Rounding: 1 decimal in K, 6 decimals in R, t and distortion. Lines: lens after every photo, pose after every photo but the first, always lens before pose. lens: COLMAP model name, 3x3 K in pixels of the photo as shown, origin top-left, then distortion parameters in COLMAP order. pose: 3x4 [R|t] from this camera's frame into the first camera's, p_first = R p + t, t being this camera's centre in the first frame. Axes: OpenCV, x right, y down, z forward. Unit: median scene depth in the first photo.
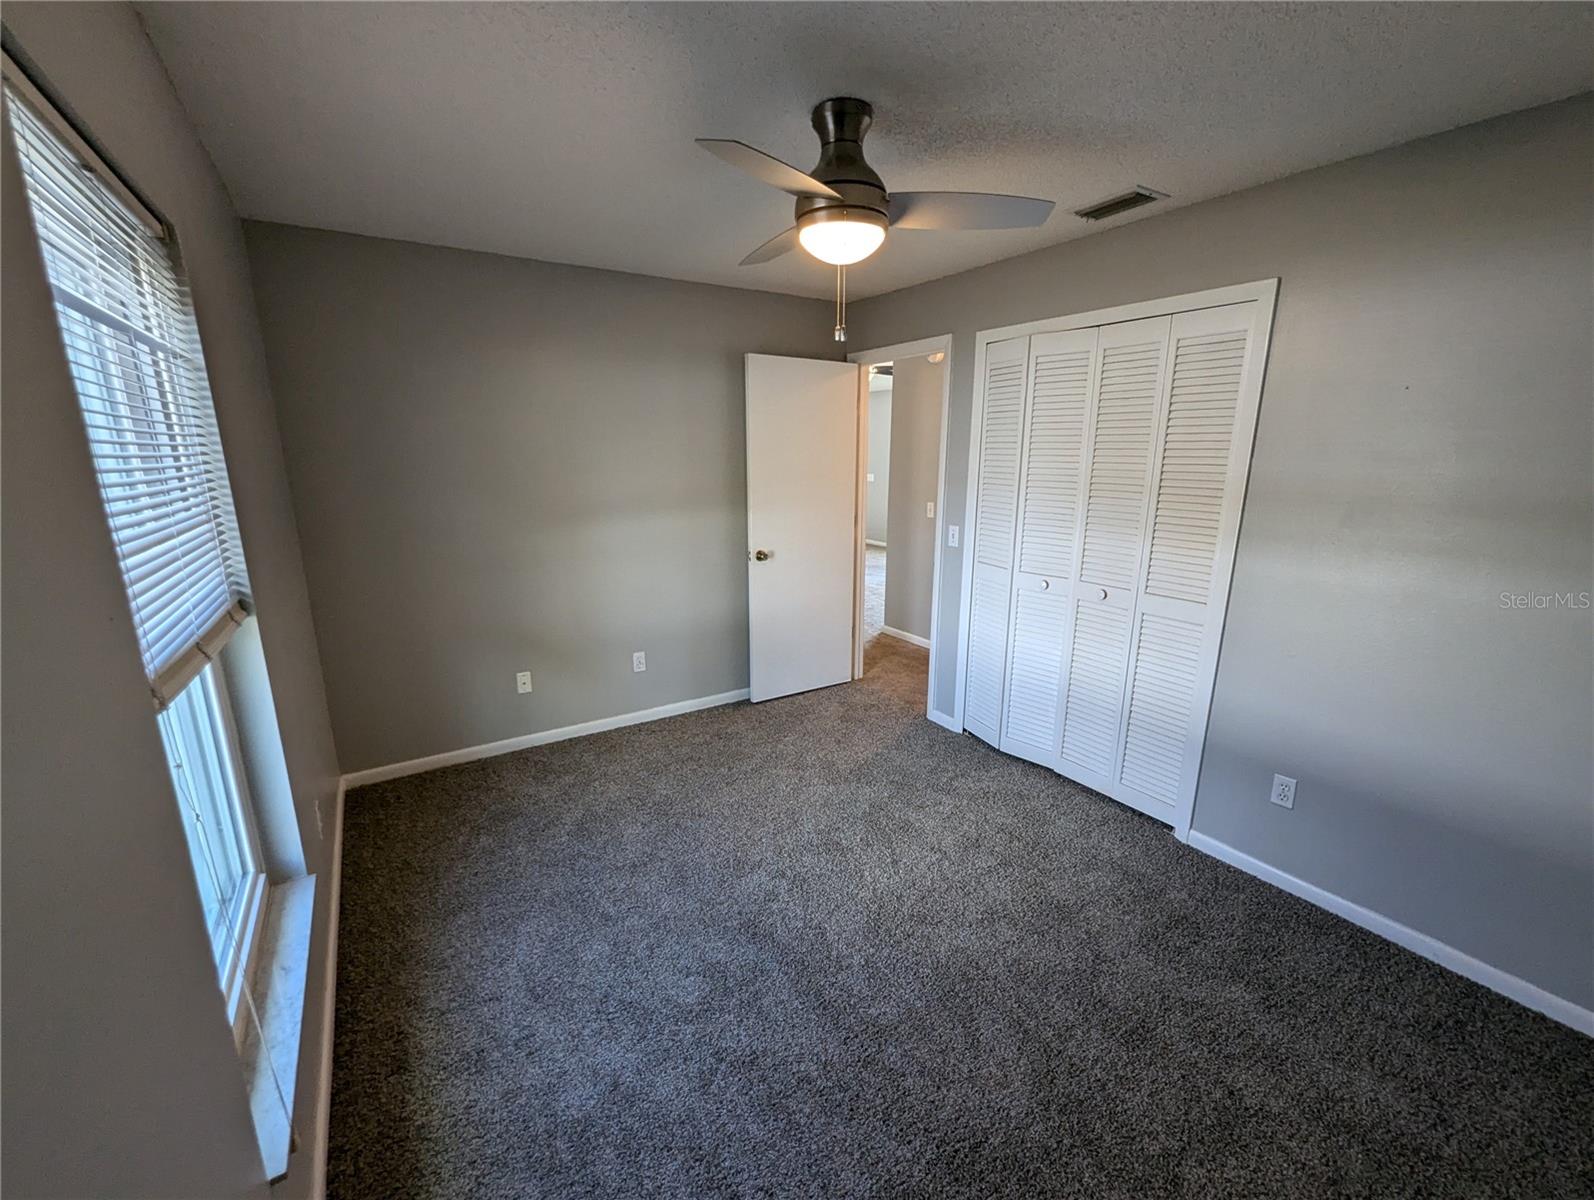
lens RADIAL K [[661.6, 0, 798.5], [0, 661.6, 608.3], [0, 0, 1]] dist [0.000191, 0.000005]
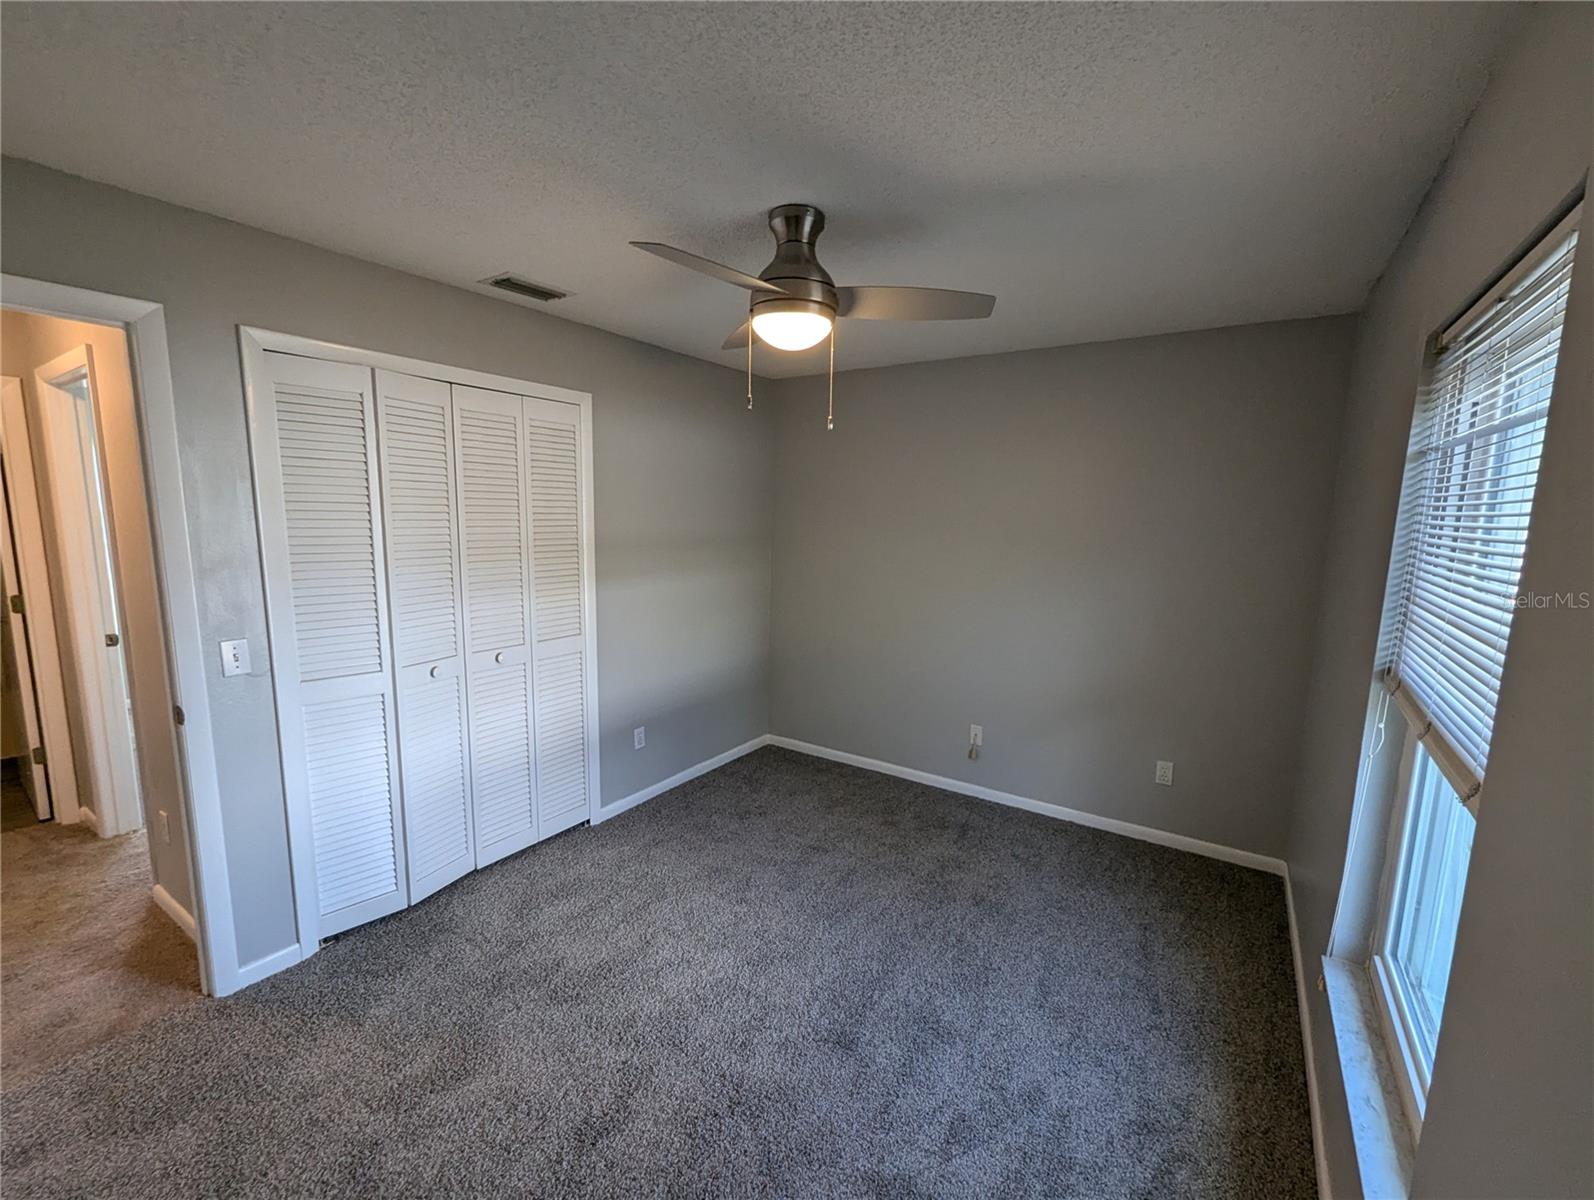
lens RADIAL K [[661.6, 0, 798.5], [0, 661.6, 608.3], [0, 0, 1]] dist [0.000191, 0.000005]
pose [[-0.395028, -0.142429, 0.907561, -0.681176], [0.197591, 0.951614, 0.235347, -0.266478], [-0.897168, 0.272295, -0.347771, 1.046505]]
